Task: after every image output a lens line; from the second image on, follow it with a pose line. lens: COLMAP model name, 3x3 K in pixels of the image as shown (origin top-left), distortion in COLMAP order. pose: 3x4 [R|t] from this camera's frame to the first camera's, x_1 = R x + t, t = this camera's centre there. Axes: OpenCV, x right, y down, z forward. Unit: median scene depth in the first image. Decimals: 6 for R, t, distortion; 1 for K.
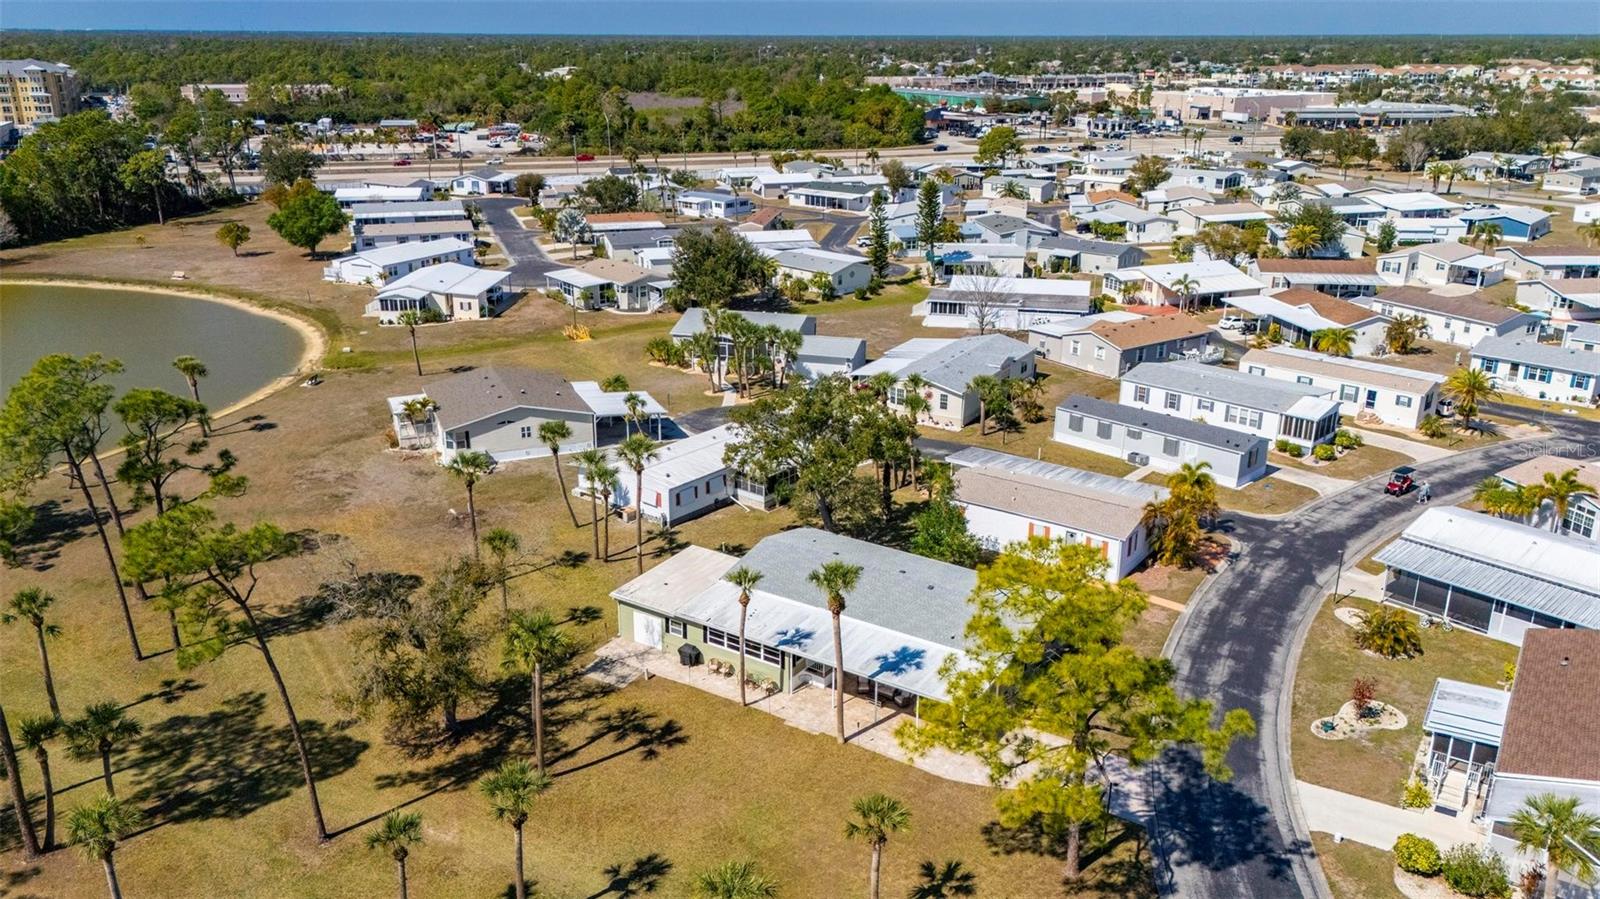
lens RADIAL K [[1209.4, 0, 803.6], [0, 1209.4, 430.7], [0, 0, 1]] dist [0.084463, -0.079718]
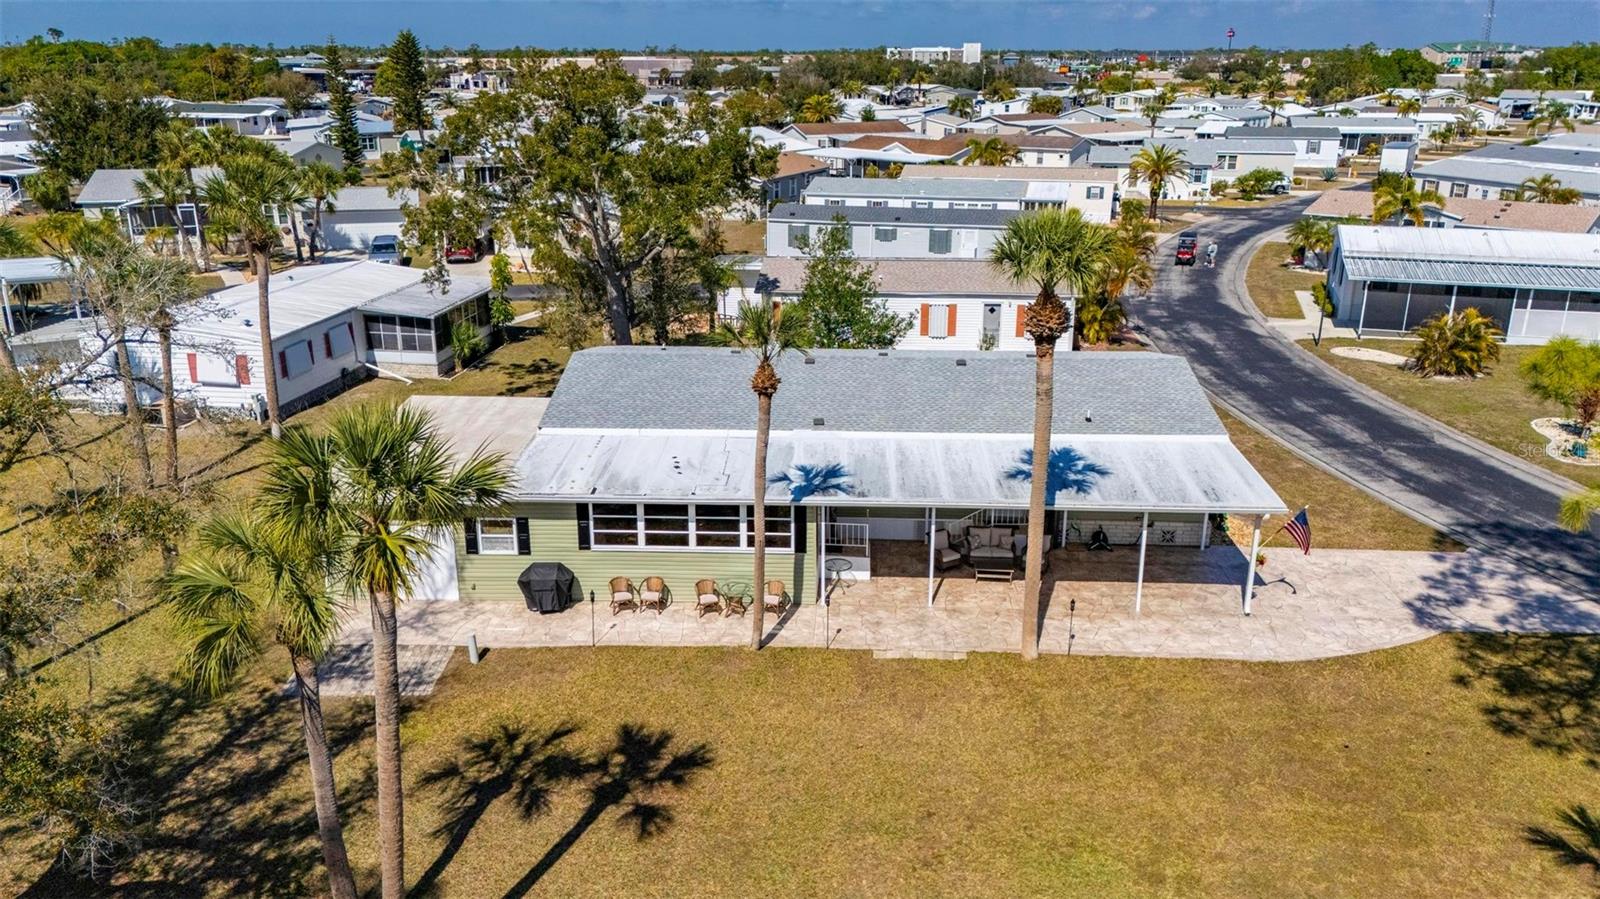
lens RADIAL K [[1187.4, 0, 795.3], [0, 1187.4, 444.1], [0, 0, 1]] dist [0.080065, -0.086385]
pose [[0.859097, -0.162034, 0.485487, -0.212552], [0.163722, 0.985724, 0.039276, 0.131594], [-0.484920, 0.045743, 0.873361, 0.582764]]
